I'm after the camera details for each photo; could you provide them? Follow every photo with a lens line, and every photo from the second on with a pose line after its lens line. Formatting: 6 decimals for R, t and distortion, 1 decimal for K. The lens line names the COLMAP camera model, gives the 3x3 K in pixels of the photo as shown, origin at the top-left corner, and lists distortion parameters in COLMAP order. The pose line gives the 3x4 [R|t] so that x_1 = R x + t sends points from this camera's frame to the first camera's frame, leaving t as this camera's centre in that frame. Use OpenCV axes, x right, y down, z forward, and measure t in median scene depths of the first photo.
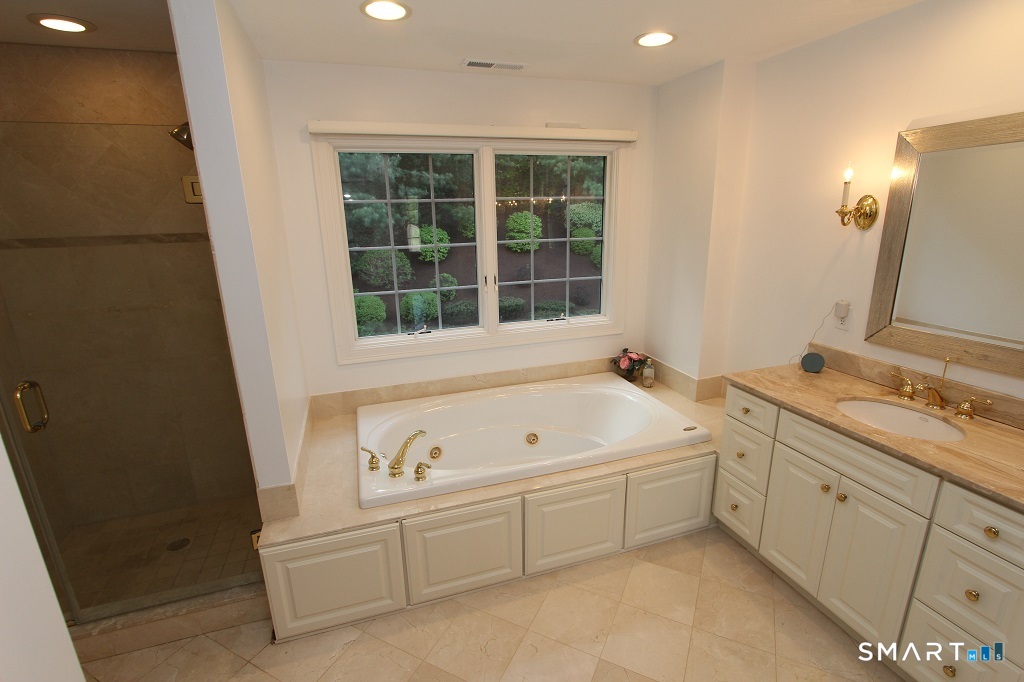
lens RADIAL K [[471.7, 0, 511.0], [0, 471.7, 343.5], [0, 0, 1]] dist [-0.013352, 0.001448]
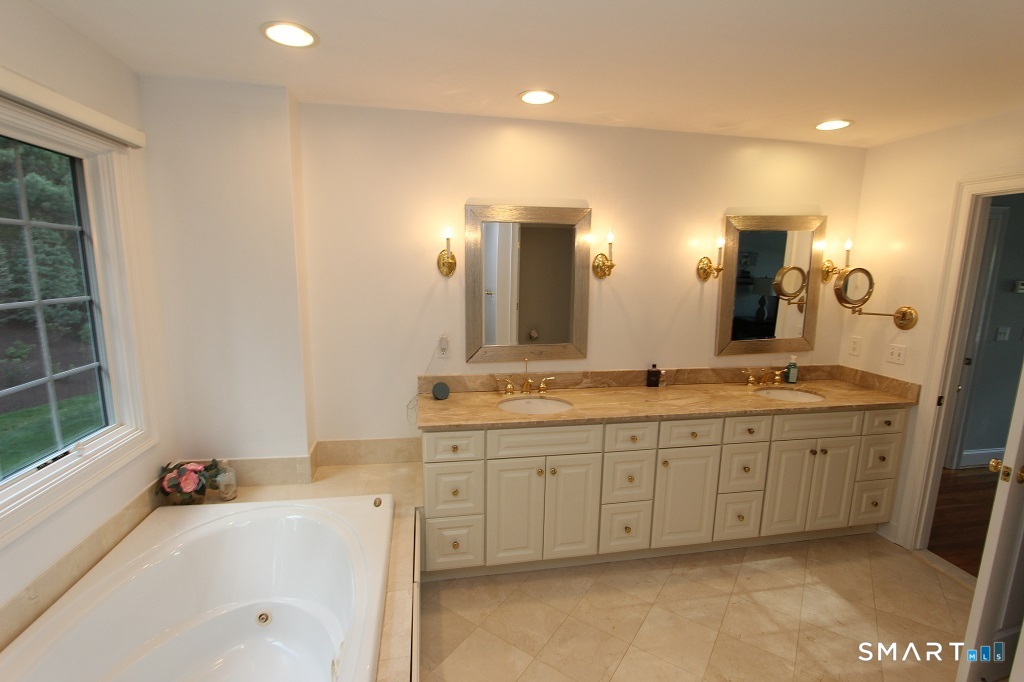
lens RADIAL K [[471.7, 0, 511.6], [0, 471.7, 343.2], [0, 0, 1]] dist [-0.013352, 0.001448]
pose [[0.137060, -0.142579, 0.980248, -0.481552], [0.243854, 0.963989, 0.106118, -0.164132], [-0.960078, 0.224493, 0.166893, 0.663638]]
